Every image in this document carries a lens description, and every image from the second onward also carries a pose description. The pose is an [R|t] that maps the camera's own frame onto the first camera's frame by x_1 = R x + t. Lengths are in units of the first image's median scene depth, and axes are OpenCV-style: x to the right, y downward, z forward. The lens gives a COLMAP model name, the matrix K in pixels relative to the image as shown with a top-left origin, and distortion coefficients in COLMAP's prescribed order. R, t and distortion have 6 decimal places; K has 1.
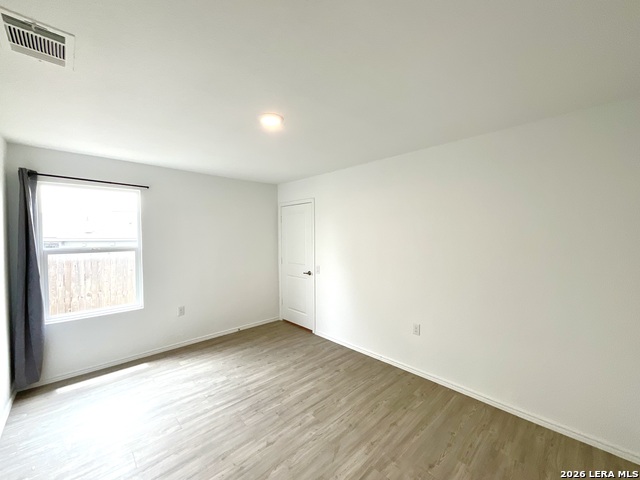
lens RADIAL K [[259.4, 0, 319.6], [0, 259.4, 242.6], [0, 0, 1]] dist [-0.002109, 0.000627]
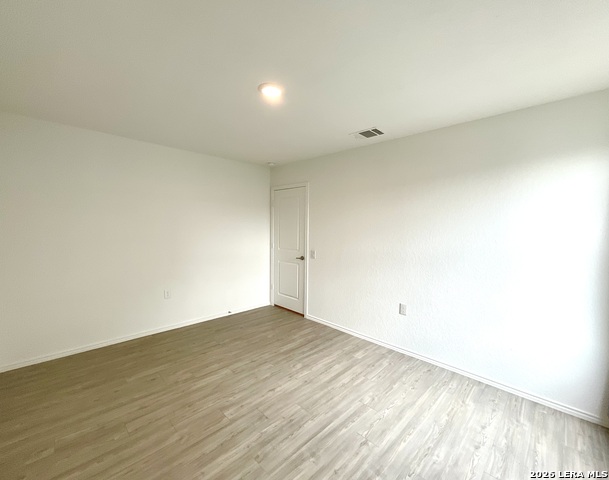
lens RADIAL K [[255.4, 0, 307.0], [0, 255.4, 243.3], [0, 0, 1]] dist [0.002228, 0.000069]
pose [[-0.999871, -0.013709, -0.008361, -0.284166], [-0.014415, 0.995733, 0.091153, 0.006745], [0.007076, 0.091262, -0.995802, 1.793497]]
